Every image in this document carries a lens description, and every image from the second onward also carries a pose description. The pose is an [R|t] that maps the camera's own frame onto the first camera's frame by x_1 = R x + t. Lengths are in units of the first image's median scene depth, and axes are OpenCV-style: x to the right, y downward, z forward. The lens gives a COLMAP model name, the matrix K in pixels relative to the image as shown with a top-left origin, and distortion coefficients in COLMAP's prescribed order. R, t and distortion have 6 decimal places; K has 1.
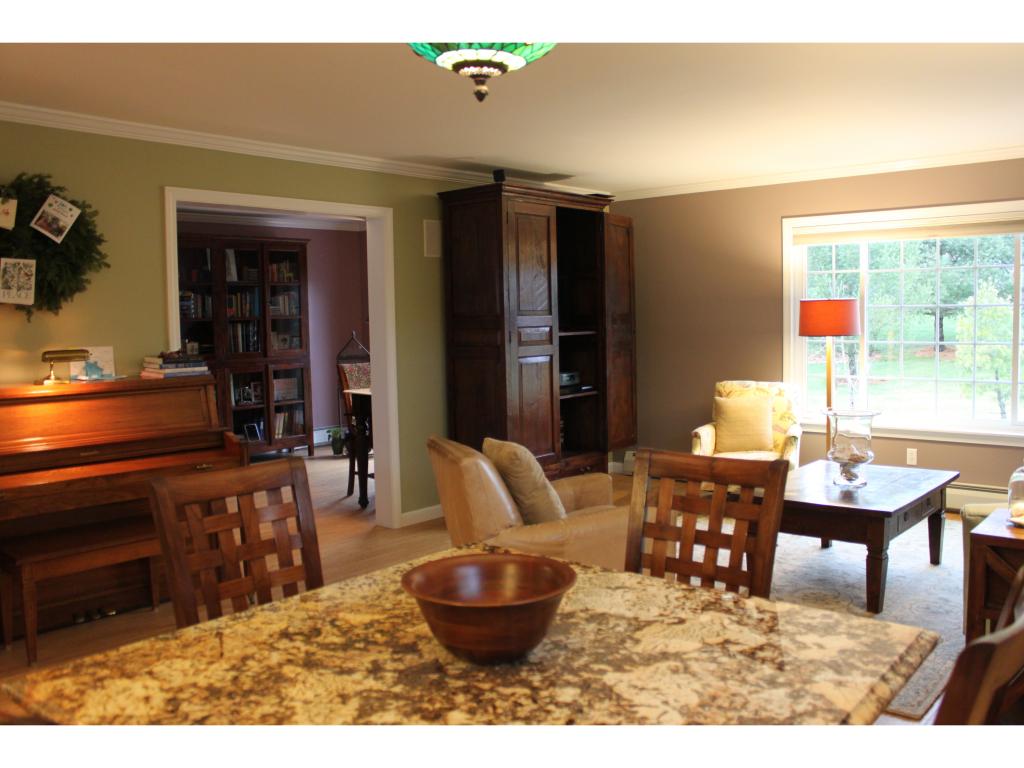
lens RADIAL K [[868.5, 0, 514.4], [0, 868.5, 388.3], [0, 0, 1]] dist [-0.159238, 0.158772]
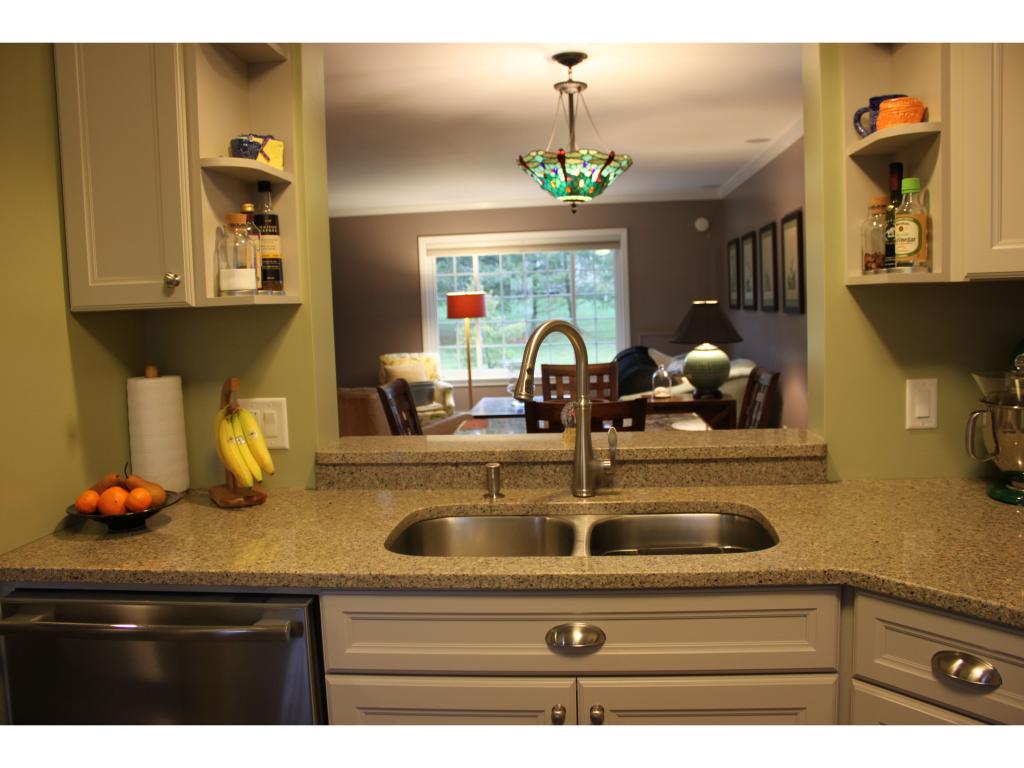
lens RADIAL K [[842.8, 0, 512.0], [0, 842.8, 384.0], [0, 0, 1]] dist [-0.174711, 0.143431]
pose [[0.824499, -0.058933, 0.562786, -0.361899], [0.061764, 0.997992, 0.014019, 0.033698], [-0.562482, 0.023202, 0.826484, -0.228184]]
